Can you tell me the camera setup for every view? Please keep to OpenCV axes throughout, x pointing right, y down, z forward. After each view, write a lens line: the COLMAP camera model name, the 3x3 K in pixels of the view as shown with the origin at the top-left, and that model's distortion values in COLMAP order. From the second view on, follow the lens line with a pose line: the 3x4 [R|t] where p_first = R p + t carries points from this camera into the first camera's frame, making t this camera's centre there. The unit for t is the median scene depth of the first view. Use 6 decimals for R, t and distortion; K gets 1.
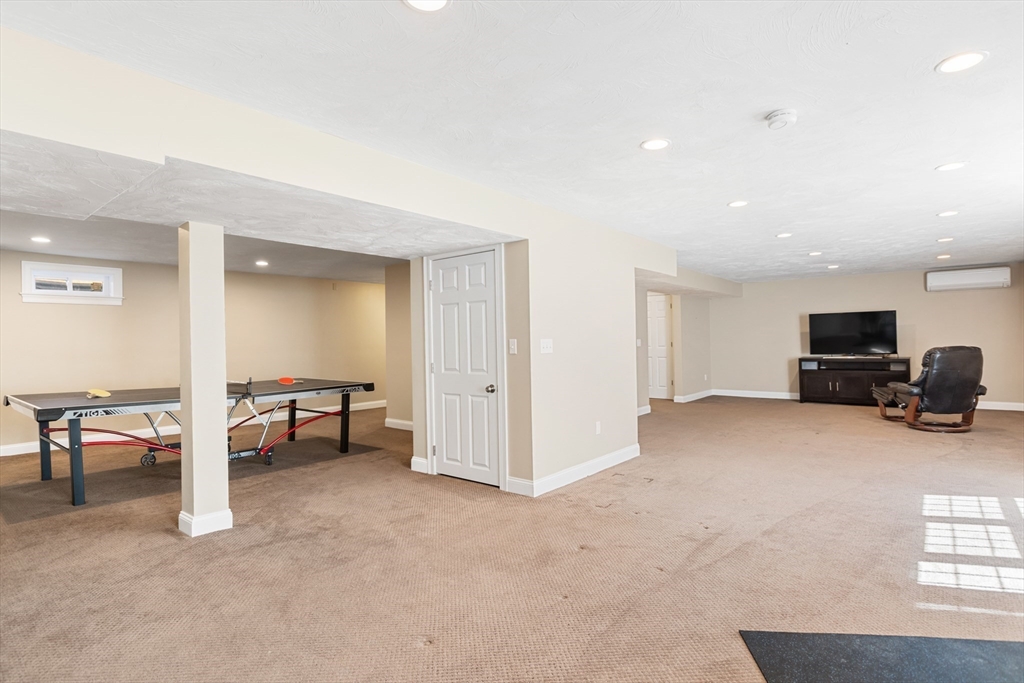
lens RADIAL K [[519.5, 0, 512.4], [0, 519.5, 337.1], [0, 0, 1]] dist [-0.002716, -0.000982]
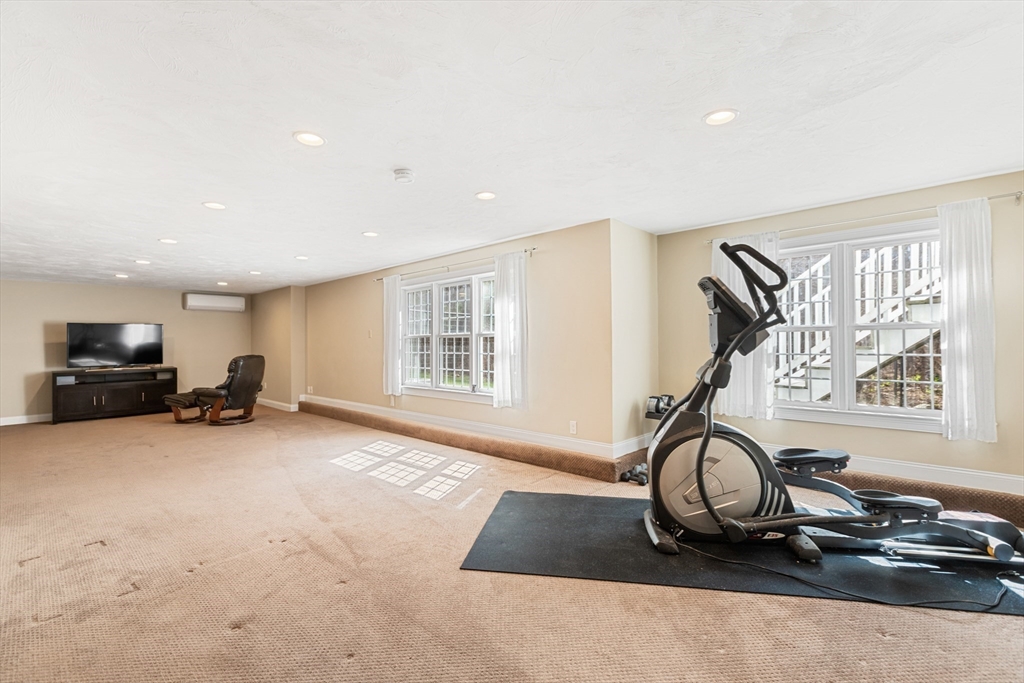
lens RADIAL K [[457.5, 0, 512.6], [0, 457.5, 342.8], [0, 0, 1]] dist [0.000343, 0.000161]
pose [[0.041019, 0.016494, 0.999022, -0.254297], [0.000476, 0.999863, -0.016527, 0.005082], [-0.999158, 0.001153, 0.041005, 0.286406]]
